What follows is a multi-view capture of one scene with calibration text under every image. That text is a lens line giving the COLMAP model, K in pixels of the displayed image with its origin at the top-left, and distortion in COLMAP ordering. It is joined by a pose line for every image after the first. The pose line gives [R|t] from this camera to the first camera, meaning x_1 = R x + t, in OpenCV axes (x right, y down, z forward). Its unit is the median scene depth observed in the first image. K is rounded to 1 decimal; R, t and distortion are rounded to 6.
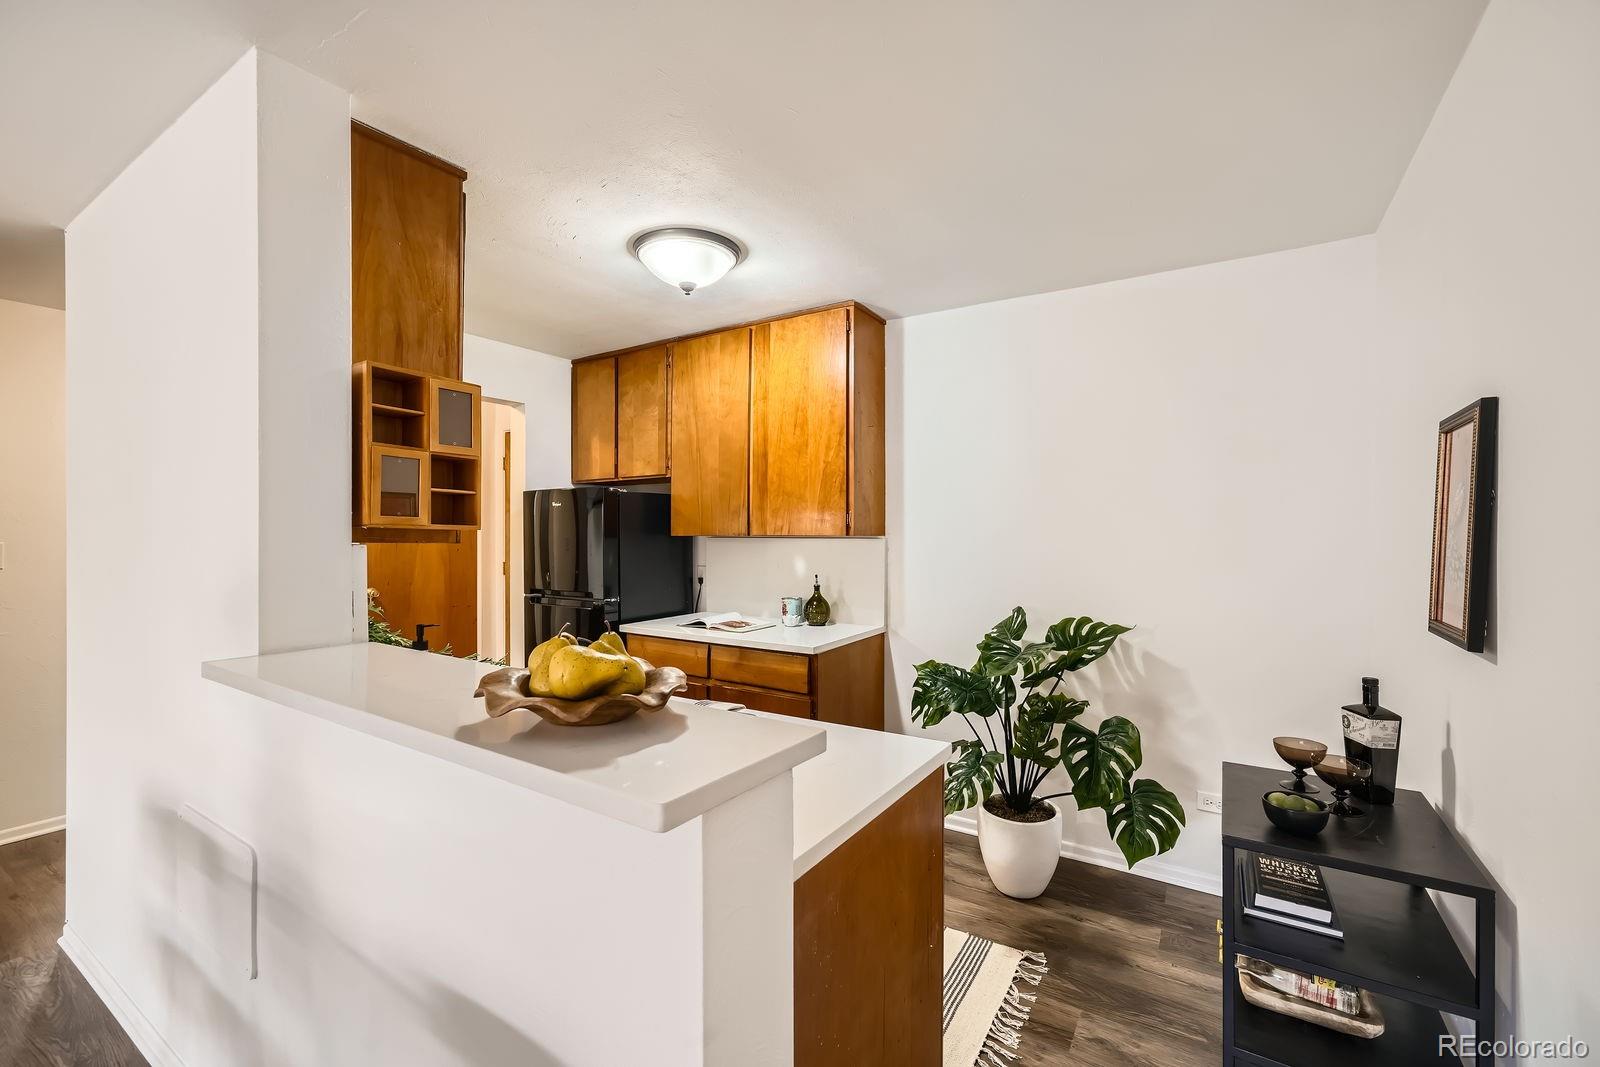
lens RADIAL K [[667.7, 0, 800.0], [0, 667.7, 533.5], [0, 0, 1]] dist [0.015561, 0.000308]
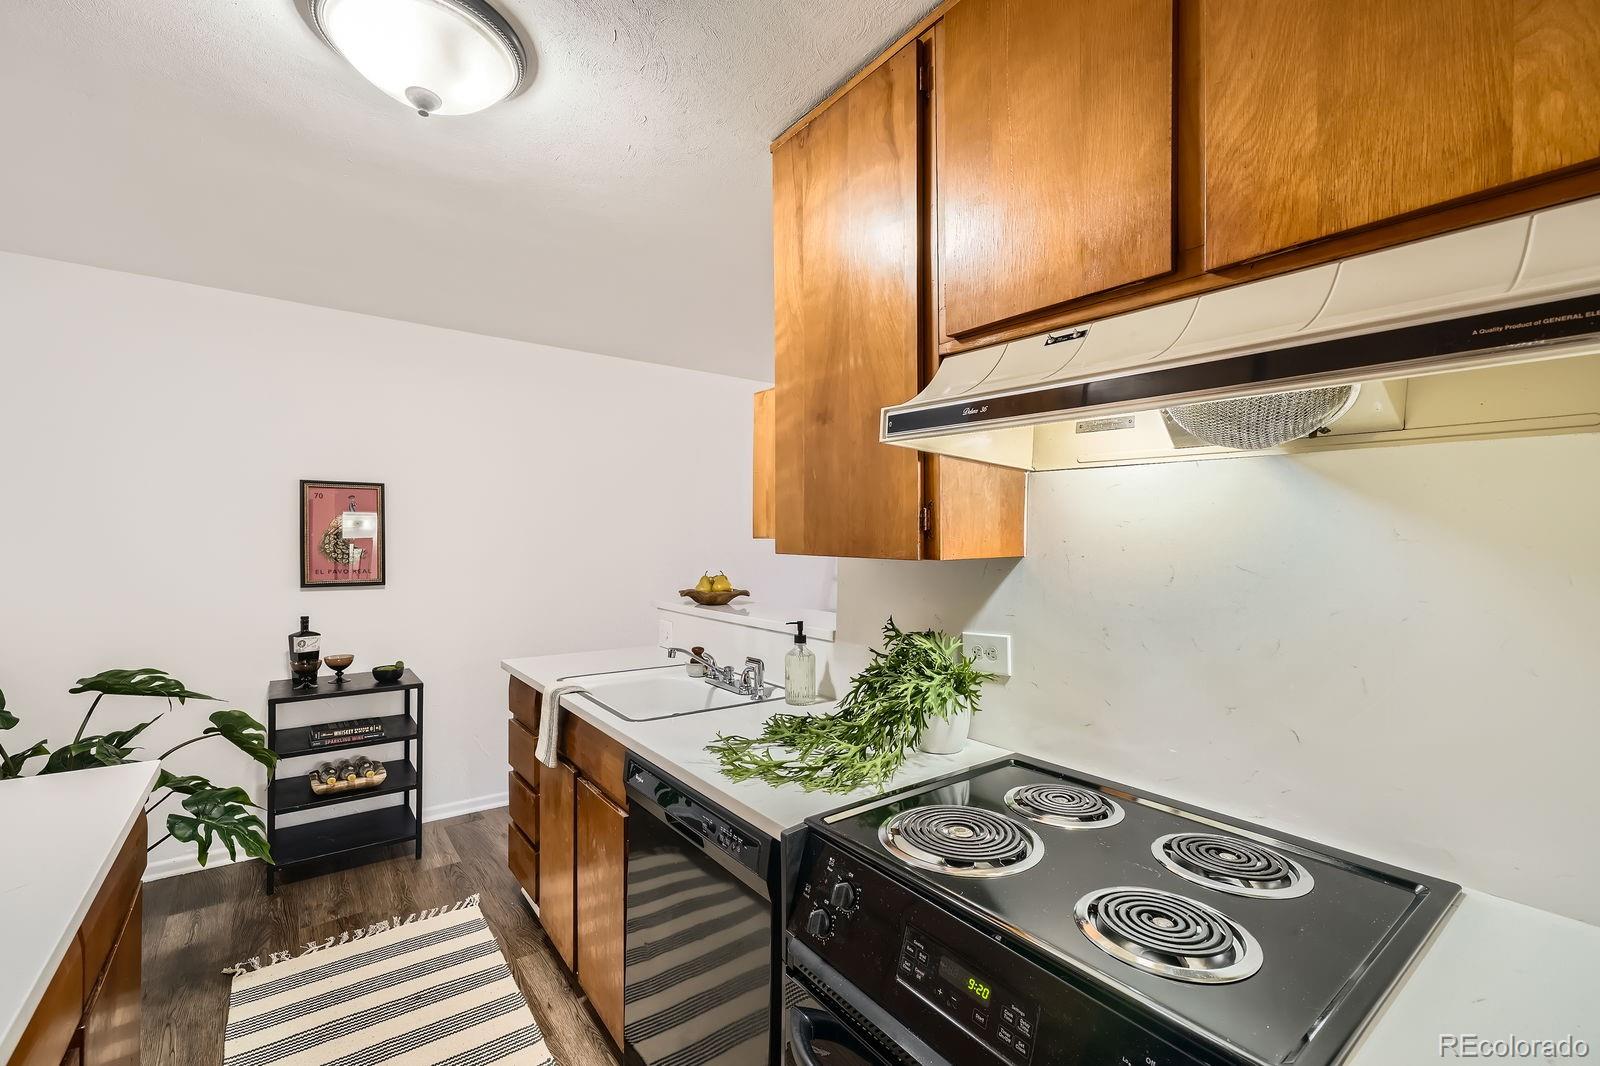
lens RADIAL K [[690.1, 0, 810.3], [0, 690.1, 535.1], [0, 0, 1]] dist [0.001685, 0.000283]
pose [[-0.941634, -0.005282, 0.336596, -0.977246], [-0.005287, 0.999986, 0.000902, -0.011185], [-0.336596, -0.000930, -0.941649, 2.103968]]
